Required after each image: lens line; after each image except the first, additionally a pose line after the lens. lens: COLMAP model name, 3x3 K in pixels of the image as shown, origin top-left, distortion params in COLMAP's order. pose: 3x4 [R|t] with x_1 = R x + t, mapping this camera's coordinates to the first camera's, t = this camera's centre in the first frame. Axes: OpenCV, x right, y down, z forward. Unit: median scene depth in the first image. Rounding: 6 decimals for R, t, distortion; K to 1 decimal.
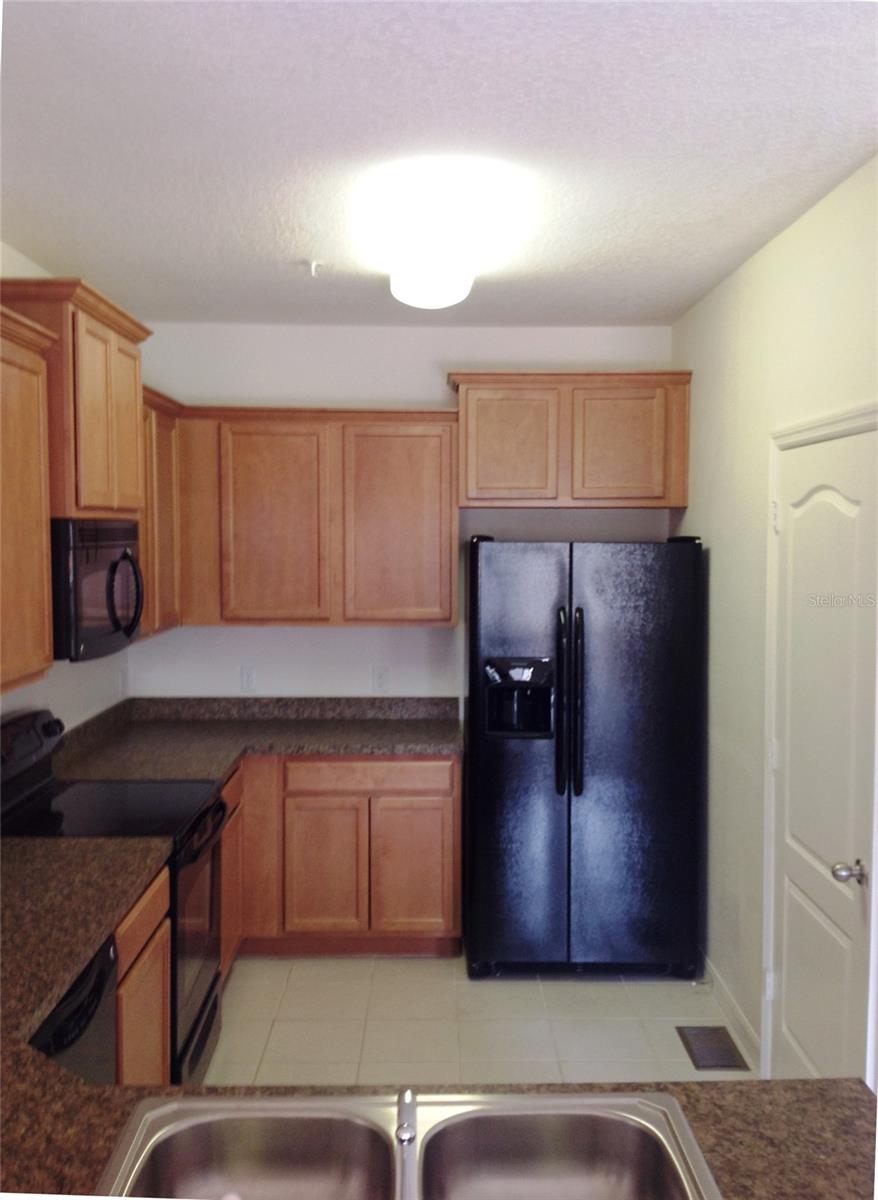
lens RADIAL K [[1173.7, 0, 439.0], [0, 1173.7, 600.0], [0, 0, 1]] dist [0.141308, -0.002628]
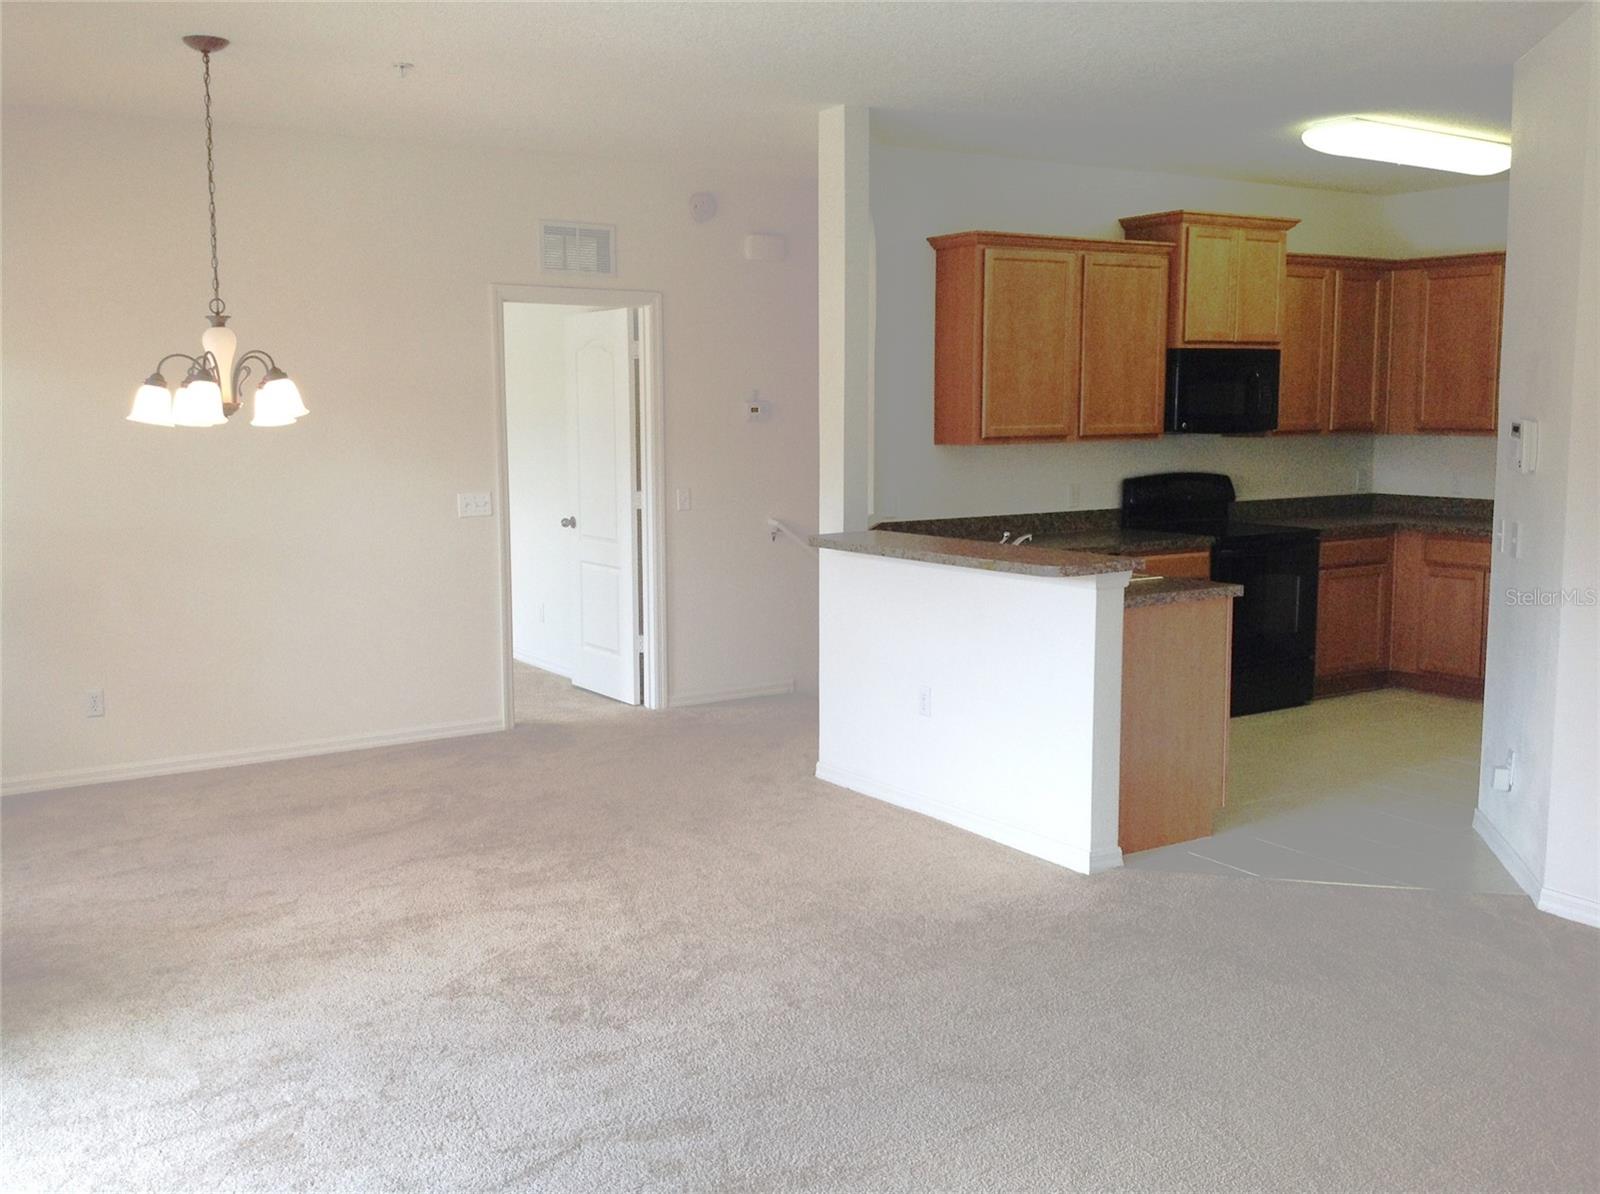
lens RADIAL K [[1518.6, 0, 800.0], [0, 1518.6, 597.0], [0, 0, 1]] dist [0.215491, -0.558128]
pose [[0.549841, 0.100046, -0.829256, 0.894651], [-0.044632, 0.994902, 0.090437, 0.079074], [0.834076, -0.012714, 0.551503, -0.488910]]
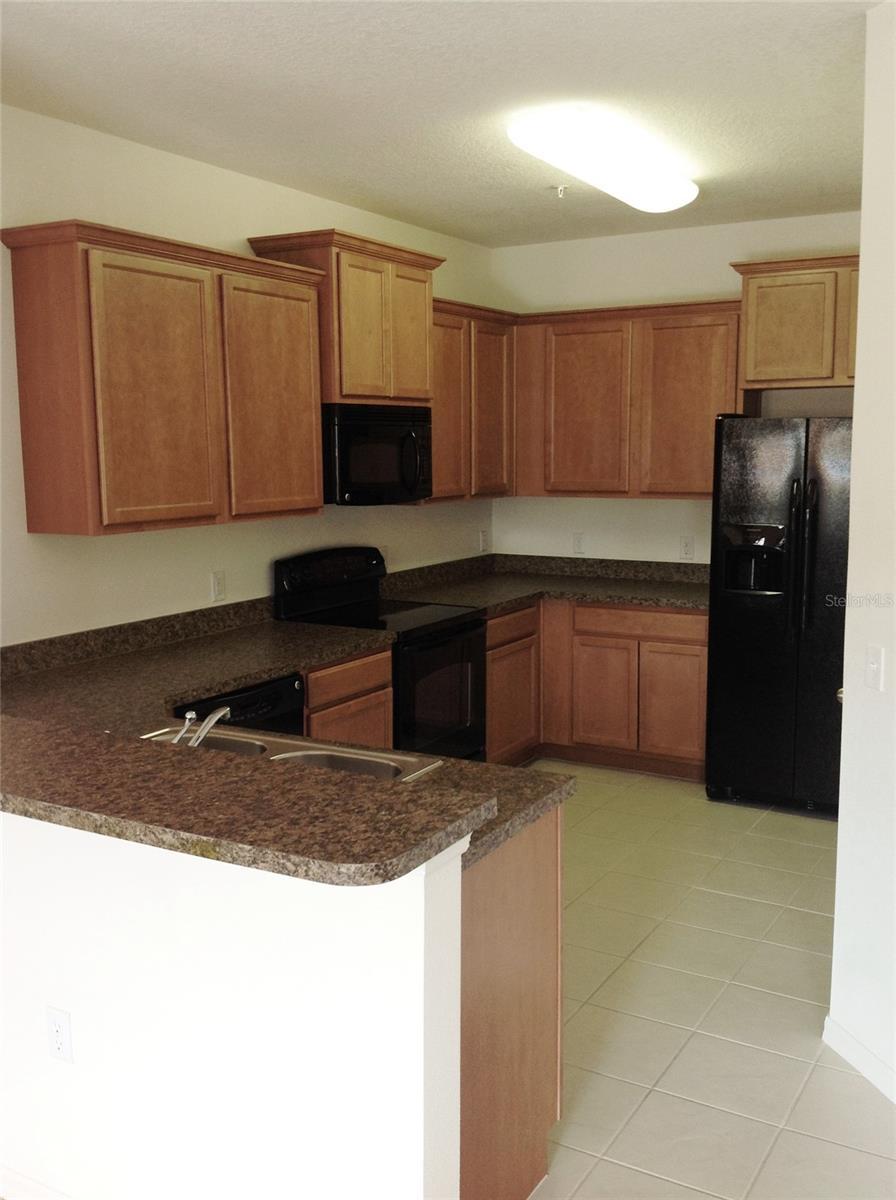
lens RADIAL K [[1139.0, 0, 448.0], [0, 1139.0, 600.0], [0, 0, 1]] dist [0.215491, -0.558128]
pose [[0.862062, 0.061393, -0.503070, 0.354393], [-0.020962, 0.996105, 0.085642, 0.031474], [0.506369, -0.063283, 0.859992, -0.086197]]
